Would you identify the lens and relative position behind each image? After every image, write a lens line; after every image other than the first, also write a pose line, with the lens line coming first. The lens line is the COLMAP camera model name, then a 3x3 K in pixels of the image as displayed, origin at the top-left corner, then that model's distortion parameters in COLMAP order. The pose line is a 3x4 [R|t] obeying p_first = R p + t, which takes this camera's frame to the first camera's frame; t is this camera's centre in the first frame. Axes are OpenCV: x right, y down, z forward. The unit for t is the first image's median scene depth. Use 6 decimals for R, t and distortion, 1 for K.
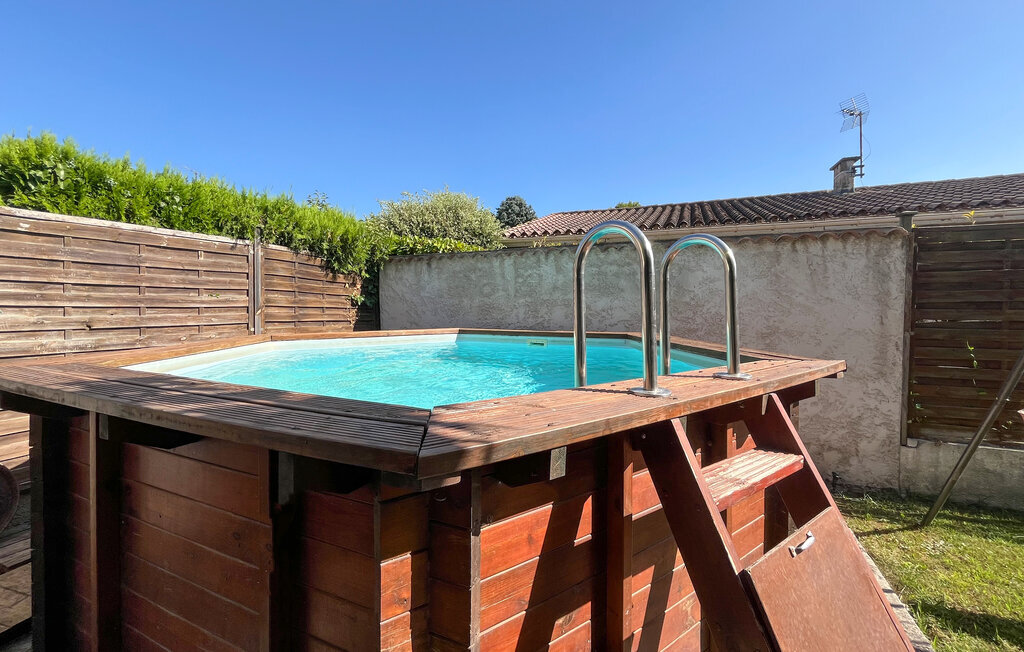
lens RADIAL K [[435.6, 0, 497.6], [0, 435.6, 314.8], [0, 0, 1]] dist [-0.002743, -0.000601]
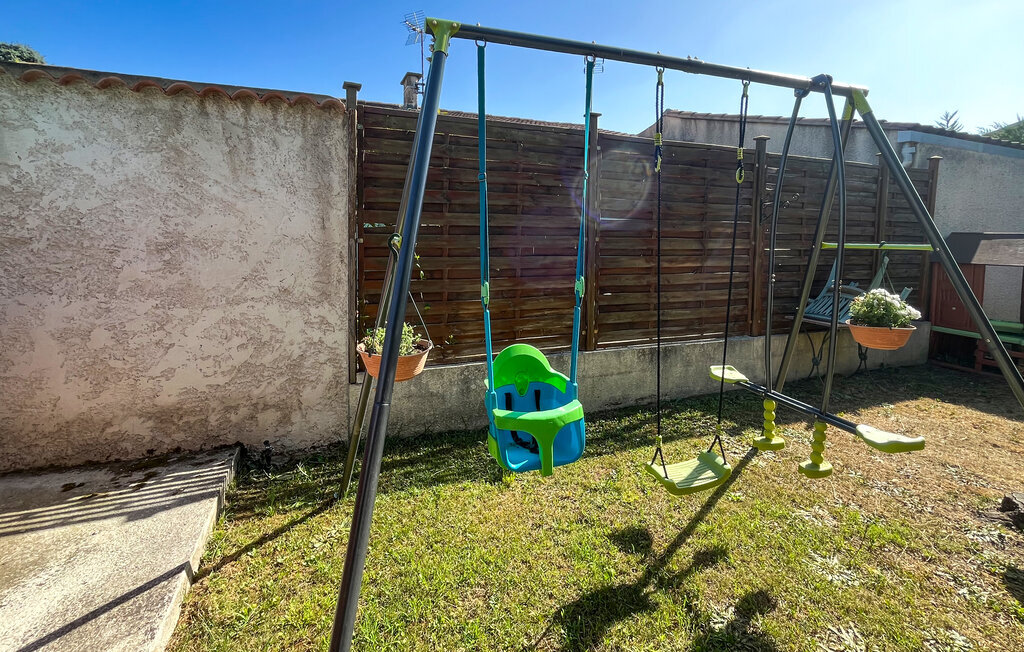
lens RADIAL K [[435.6, 0, 522.7], [0, 435.6, 250.8], [0, 0, 1]] dist [-0.002743, -0.000601]
pose [[0.707054, -0.021020, 0.706848, 0.500864], [-0.000220, 0.999552, 0.029944, 0.031386], [-0.707160, -0.021327, 0.706732, 0.192352]]
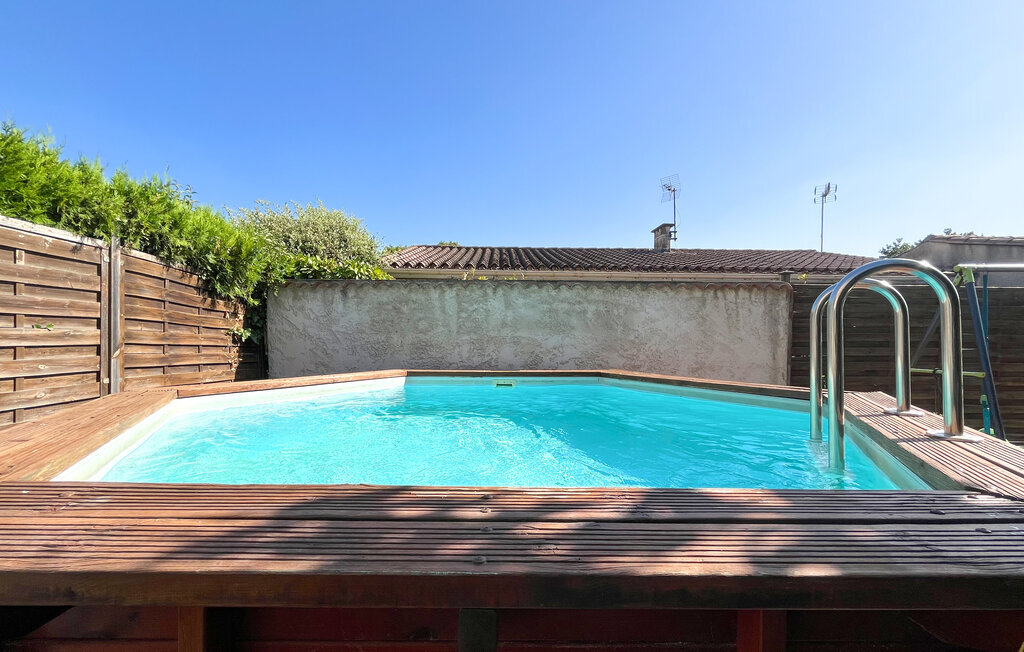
lens RADIAL K [[435.6, 0, 495.2], [0, 435.6, 343.5], [0, 0, 1]] dist [-0.002743, -0.000601]
pose [[0.899046, 0.000655, 0.437853, -0.332689], [0.005723, 0.999896, -0.013247, -0.009223], [-0.437816, 0.014416, 0.898949, 0.183333]]
